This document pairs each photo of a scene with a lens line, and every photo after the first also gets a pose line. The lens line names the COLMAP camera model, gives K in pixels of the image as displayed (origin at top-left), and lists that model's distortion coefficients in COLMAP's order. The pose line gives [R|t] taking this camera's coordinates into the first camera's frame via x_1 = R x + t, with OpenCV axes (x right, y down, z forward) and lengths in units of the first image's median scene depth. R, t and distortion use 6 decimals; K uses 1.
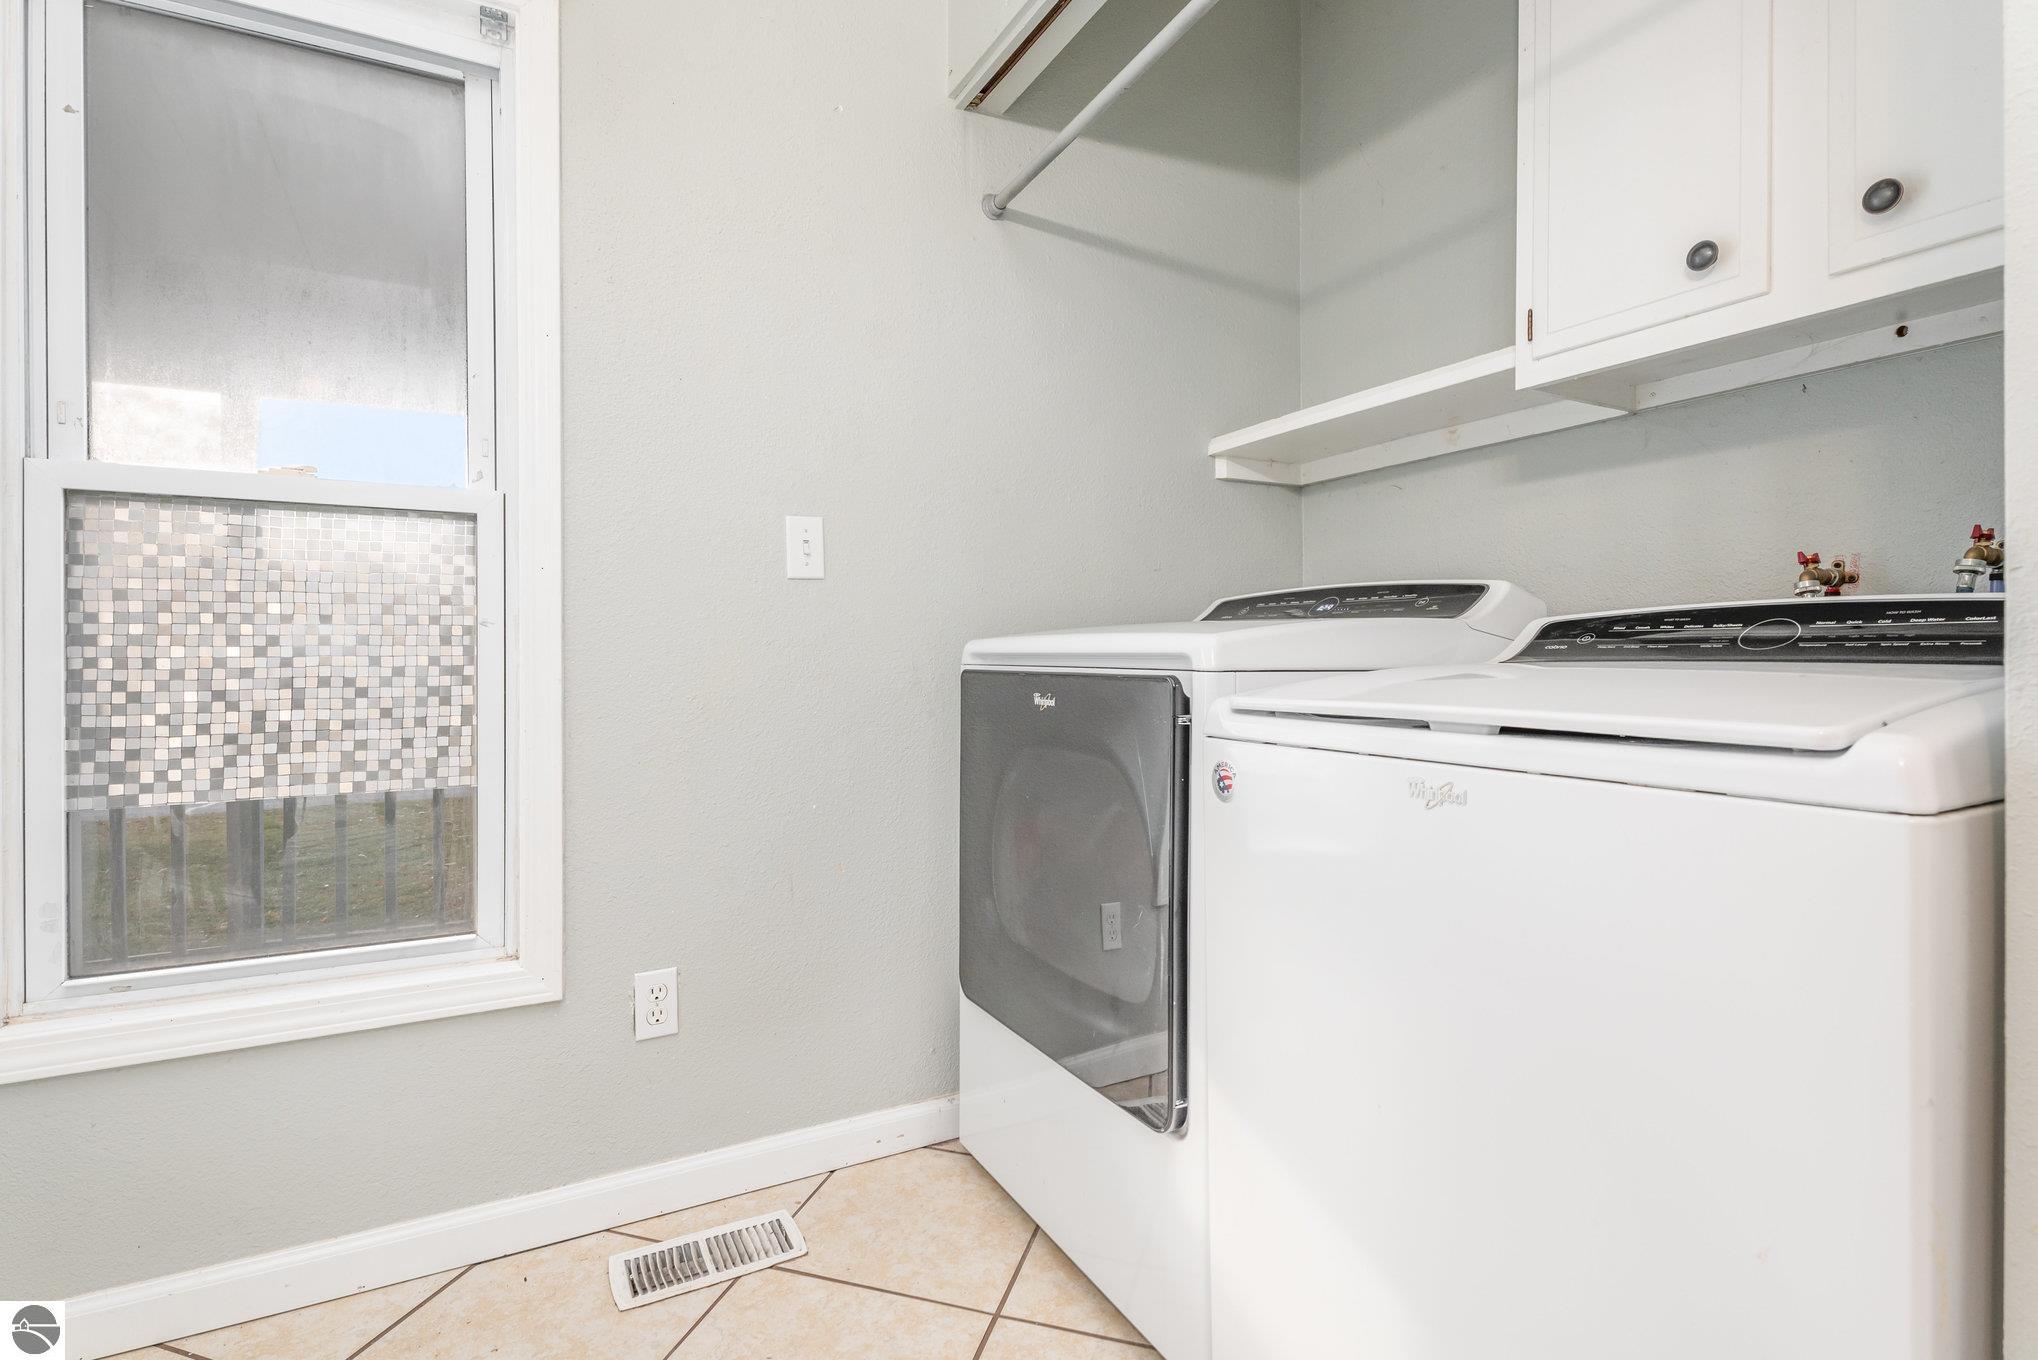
lens RADIAL K [[984.4, 0, 1026.5], [0, 984.4, 658.4], [0, 0, 1]] dist [0.003687, -0.000611]
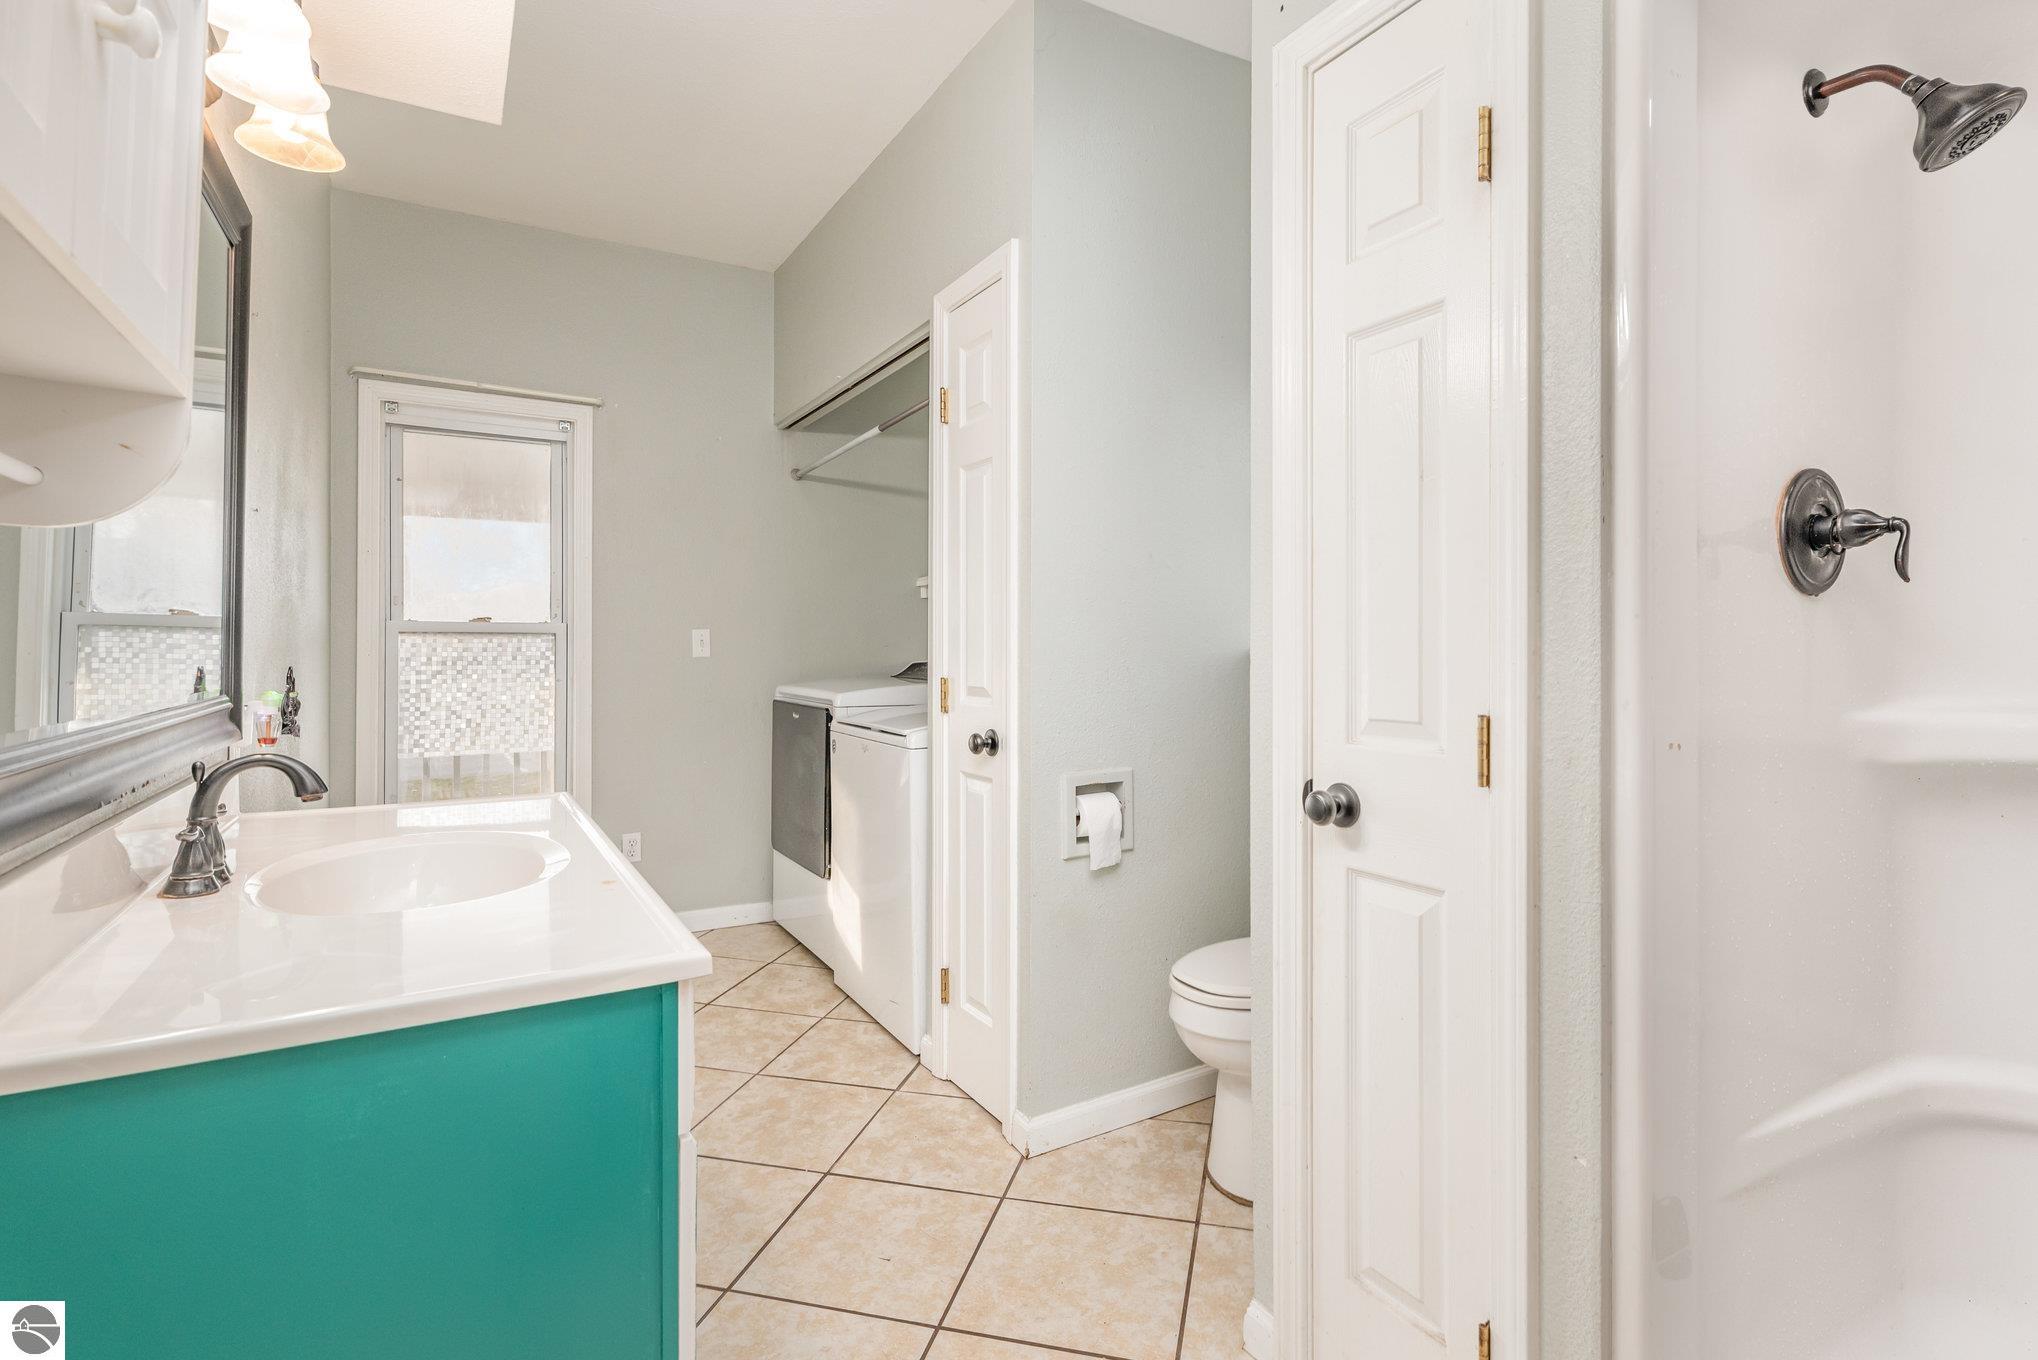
lens RADIAL K [[984.4, 0, 1019.6], [0, 984.4, 655.7], [0, 0, 1]] dist [0.003687, -0.000611]
pose [[0.999561, 0.006460, 0.028906, 0.499891], [-0.006672, 0.999952, 0.007222, -0.126226], [-0.028858, -0.007411, 0.999556, -1.440774]]
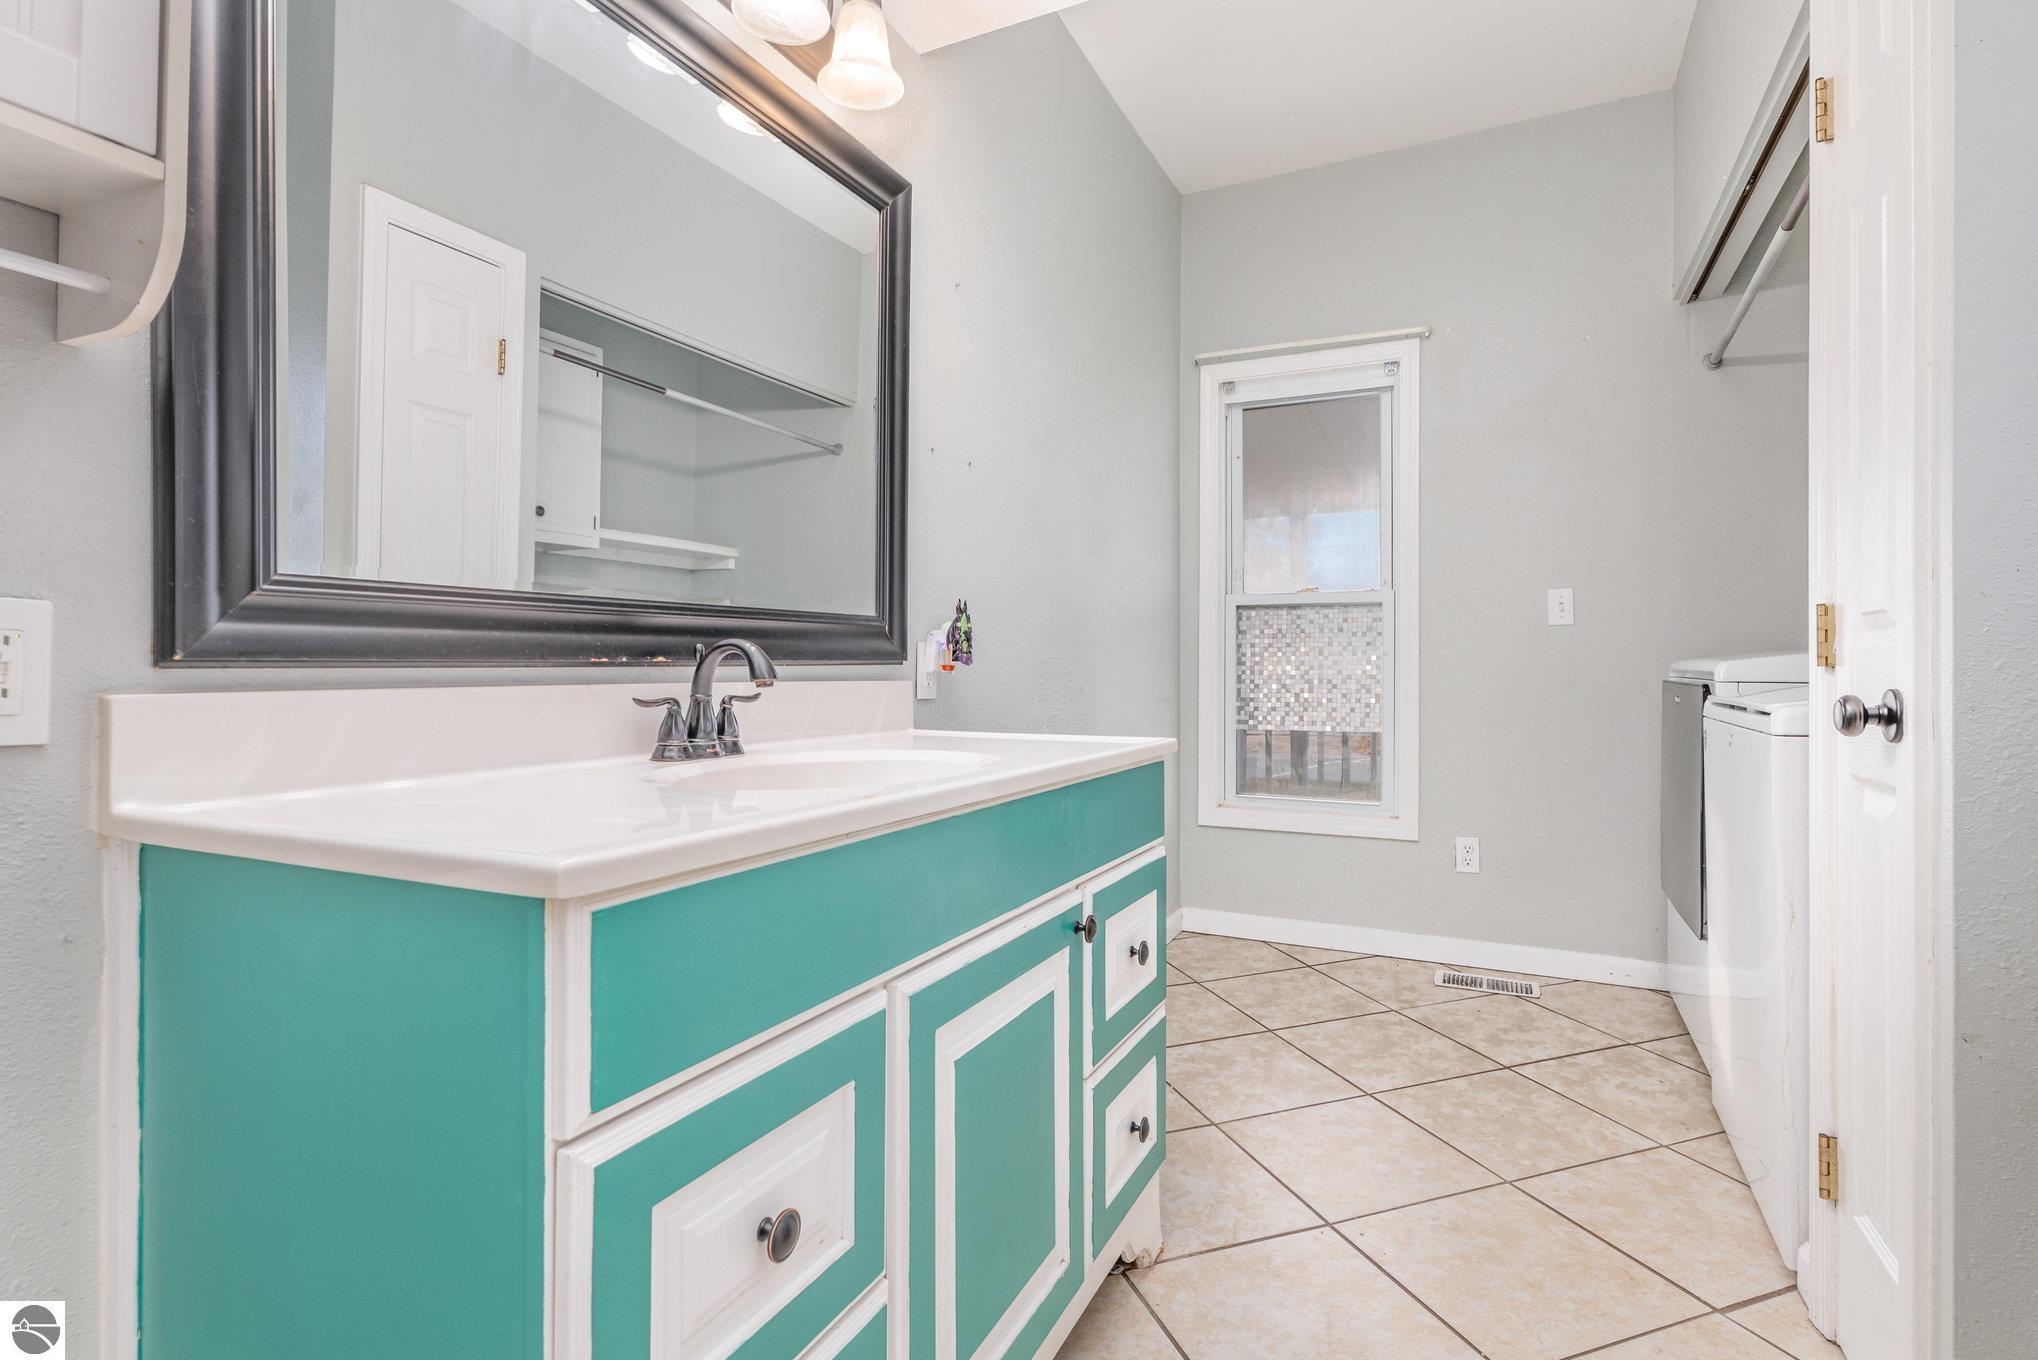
lens RADIAL K [[984.4, 0, 1024.8], [0, 984.4, 668.9], [0, 0, 1]] dist [0.003687, -0.000611]
pose [[0.581488, 0.005145, -0.813539, 0.744885], [-0.003840, 0.999986, 0.003579, -0.010152], [0.813546, 0.001043, 0.581500, -0.882708]]
